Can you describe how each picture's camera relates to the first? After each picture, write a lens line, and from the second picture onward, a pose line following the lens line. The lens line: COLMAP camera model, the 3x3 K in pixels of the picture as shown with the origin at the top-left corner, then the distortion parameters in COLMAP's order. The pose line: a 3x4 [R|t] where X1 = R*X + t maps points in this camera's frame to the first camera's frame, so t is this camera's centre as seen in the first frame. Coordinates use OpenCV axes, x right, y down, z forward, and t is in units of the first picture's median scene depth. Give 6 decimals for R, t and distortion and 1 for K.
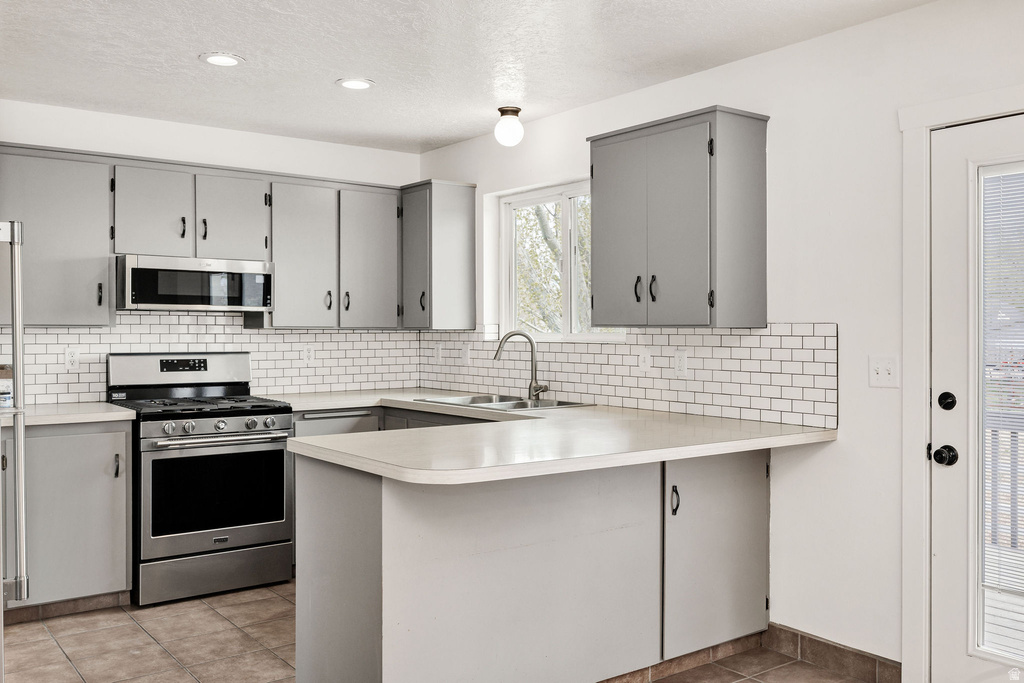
lens RADIAL K [[912.6, 0, 505.2], [0, 912.6, 335.4], [0, 0, 1]] dist [-0.027802, 0.033419]
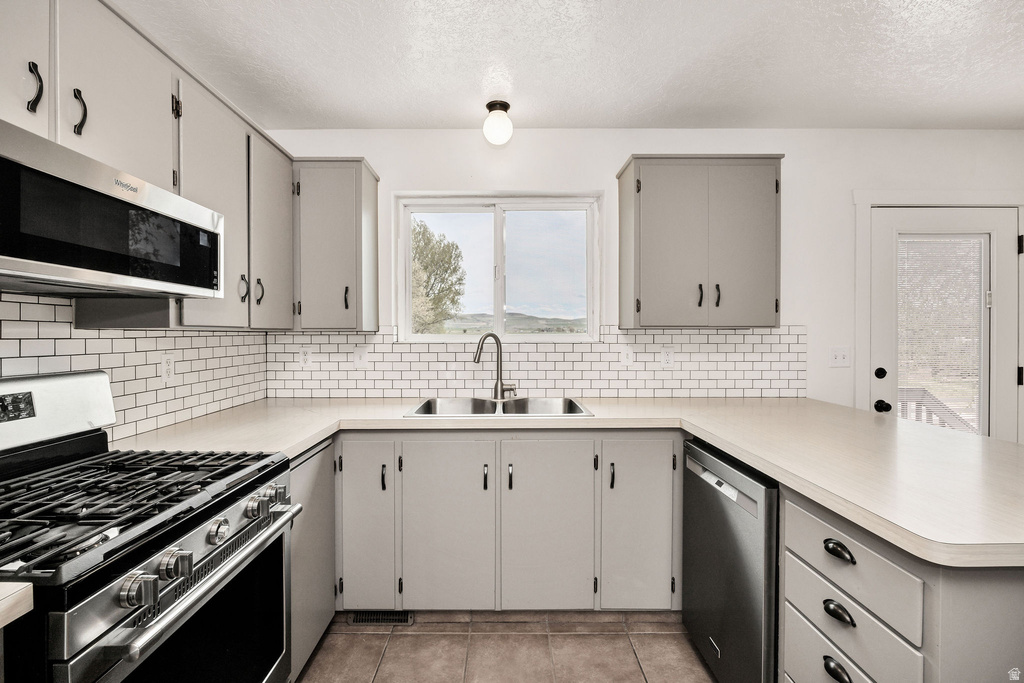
lens RADIAL K [[464.8, 0, 504.9], [0, 464.8, 336.4], [0, 0, 1]] dist [-0.017426, 0.001846]
pose [[0.599320, -0.007956, 0.800470, -0.383786], [0.007955, 0.999960, 0.003983, -0.002169], [-0.800470, 0.003980, 0.599360, 0.682988]]
